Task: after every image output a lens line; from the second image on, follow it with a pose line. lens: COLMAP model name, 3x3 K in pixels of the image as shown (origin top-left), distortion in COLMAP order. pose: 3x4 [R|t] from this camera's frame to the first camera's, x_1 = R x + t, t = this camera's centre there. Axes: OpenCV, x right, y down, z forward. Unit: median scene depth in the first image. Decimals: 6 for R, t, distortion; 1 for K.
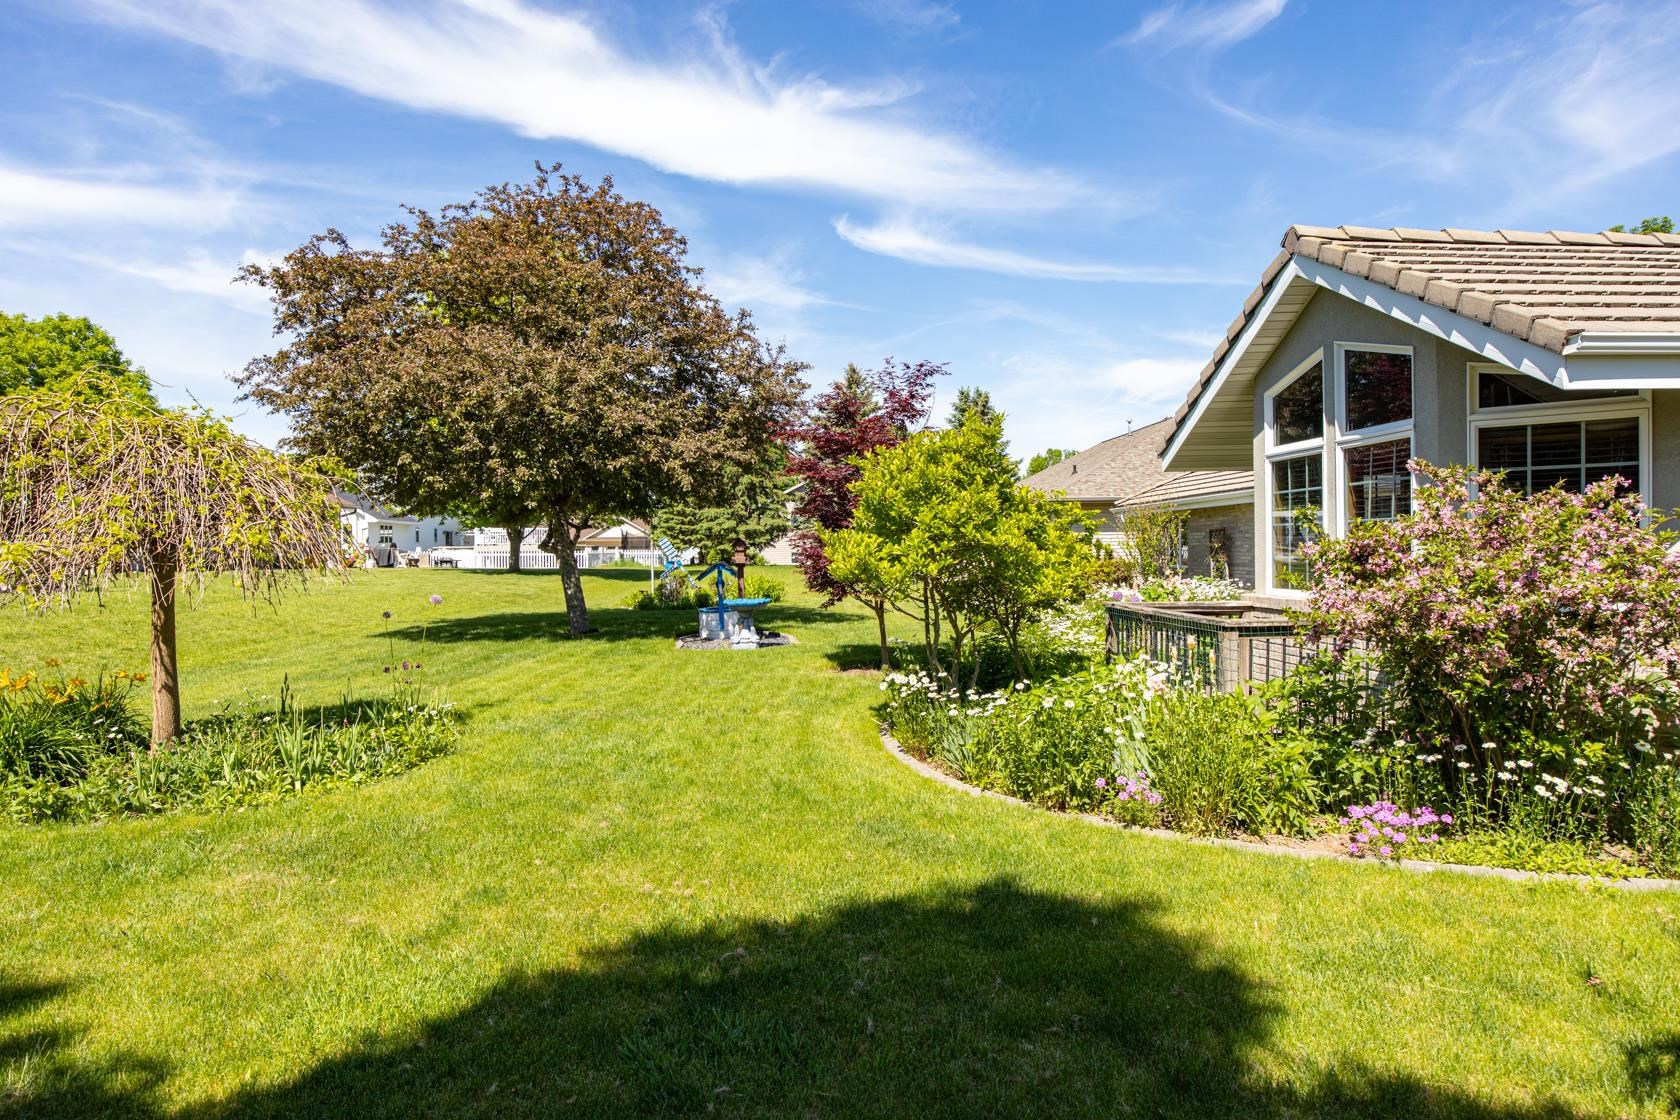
lens RADIAL K [[995.8, 0, 830.9], [0, 995.8, 569.4], [0, 0, 1]] dist [0.002279, -0.004371]
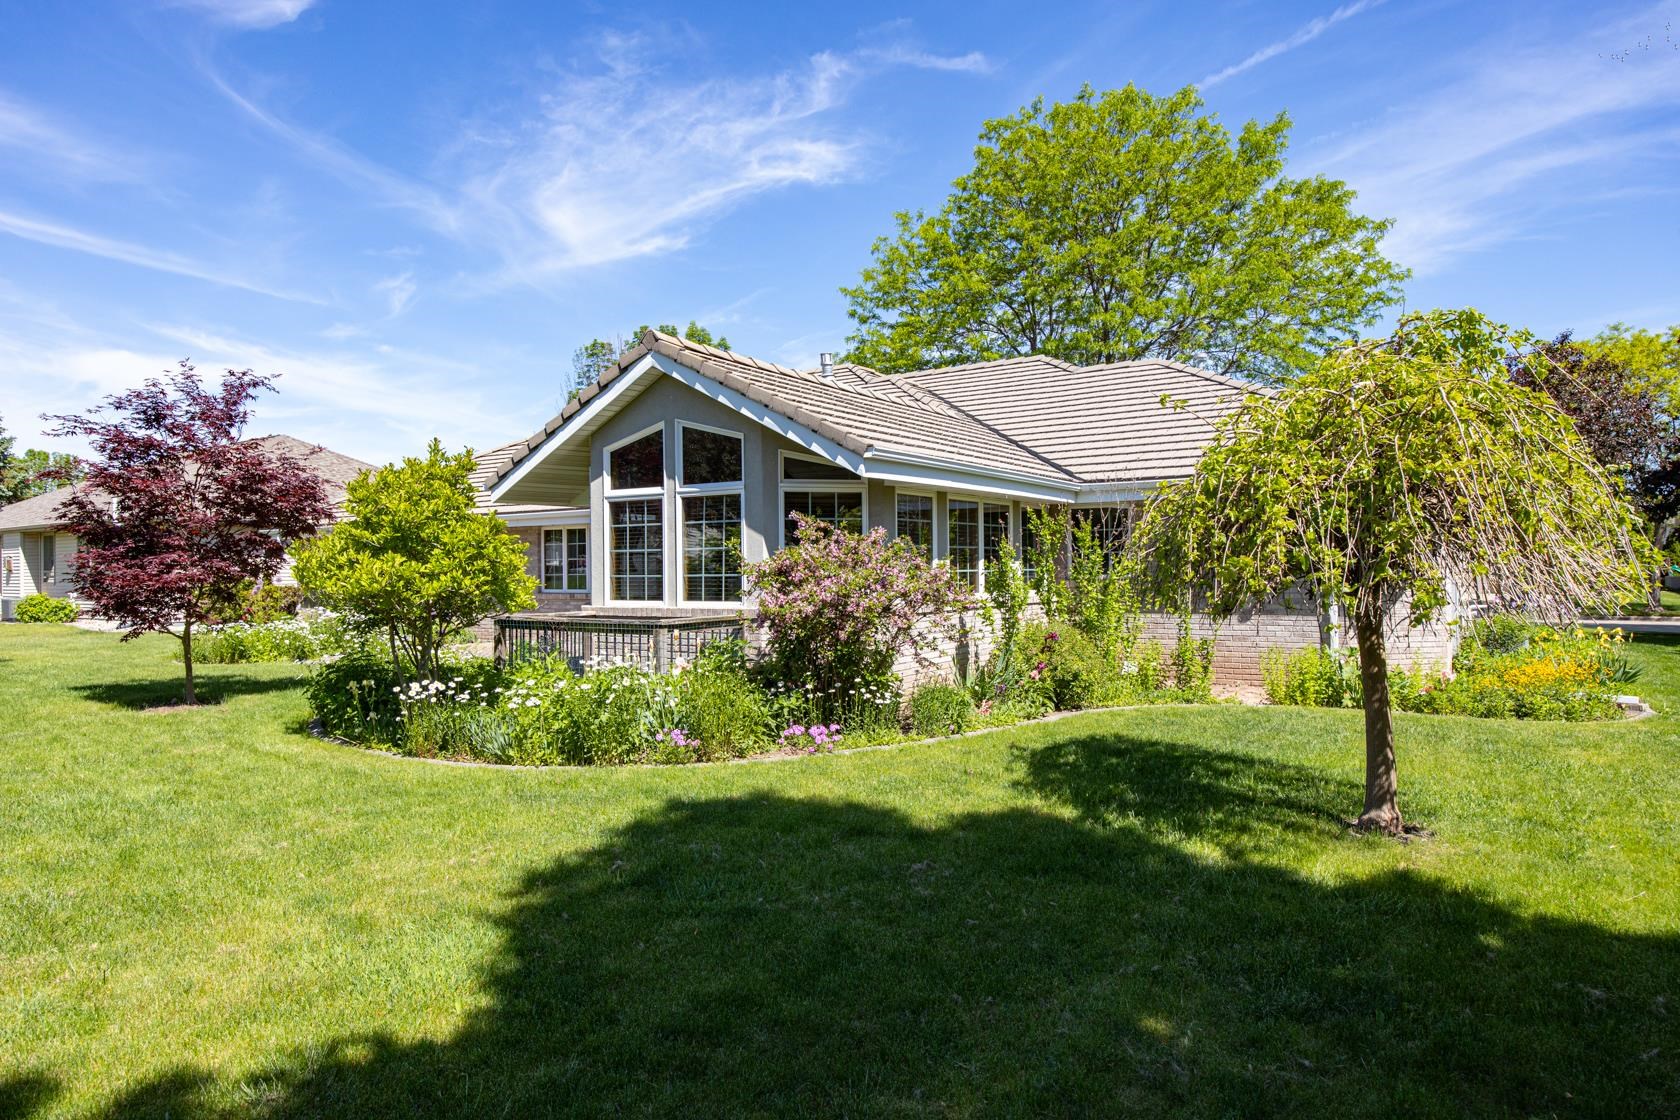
lens RADIAL K [[1018.9, 0, 844.9], [0, 1018.9, 573.2], [0, 0, 1]] dist [-0.002486, -0.004236]
pose [[0.604532, 0.000472, 0.796581, -0.418708], [0.018493, 0.999722, -0.014627, 0.008820], [-0.796366, 0.023574, 0.604355, -0.032072]]
